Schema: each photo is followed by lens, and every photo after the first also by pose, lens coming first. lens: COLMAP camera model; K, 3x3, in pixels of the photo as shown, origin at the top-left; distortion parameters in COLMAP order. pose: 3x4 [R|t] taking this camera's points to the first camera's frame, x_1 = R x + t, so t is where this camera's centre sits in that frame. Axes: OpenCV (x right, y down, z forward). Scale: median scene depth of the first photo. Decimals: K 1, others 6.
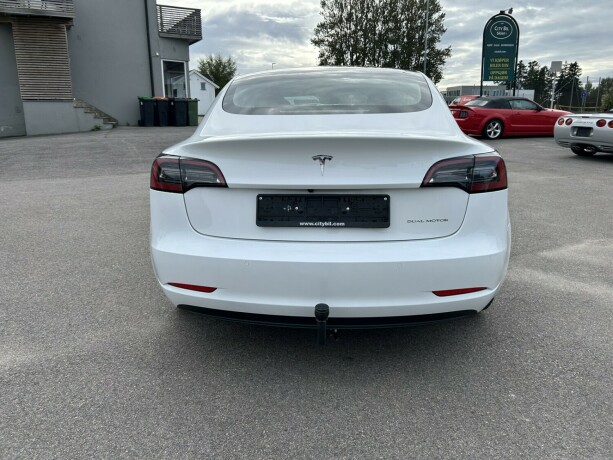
lens RADIAL K [[463.3, 0, 306.2], [0, 463.3, 228.5], [0, 0, 1]] dist [0.004600, -0.010539]
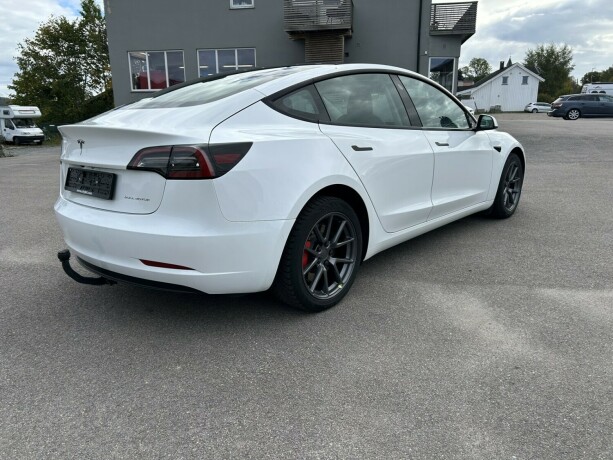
lens RADIAL K [[463.3, 0, 306.2], [0, 463.3, 228.5], [0, 0, 1]] dist [0.004600, -0.010539]
pose [[0.780309, 0.139954, -0.609533, 0.154716], [-0.136320, 0.989266, 0.052631, -0.007181], [0.610356, 0.042024, 0.791012, 0.037863]]
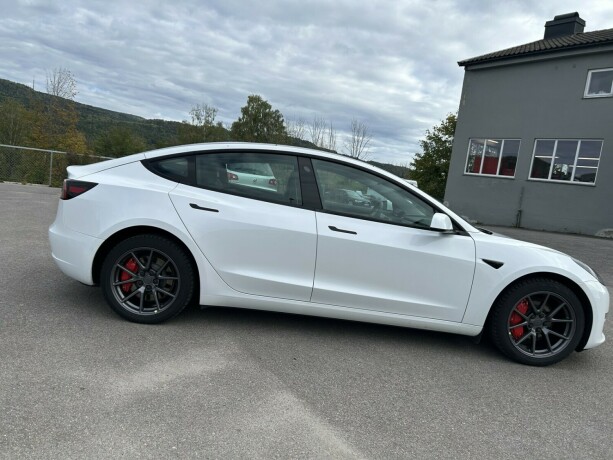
lens RADIAL K [[467.4, 0, 302.4], [0, 467.4, 231.7], [0, 0, 1]] dist [-0.002931, -0.007761]
pose [[0.061046, 0.126161, -0.990130, 0.271131], [-0.351779, 0.931050, 0.096945, -0.055456], [0.934091, 0.342388, 0.101218, 0.206187]]
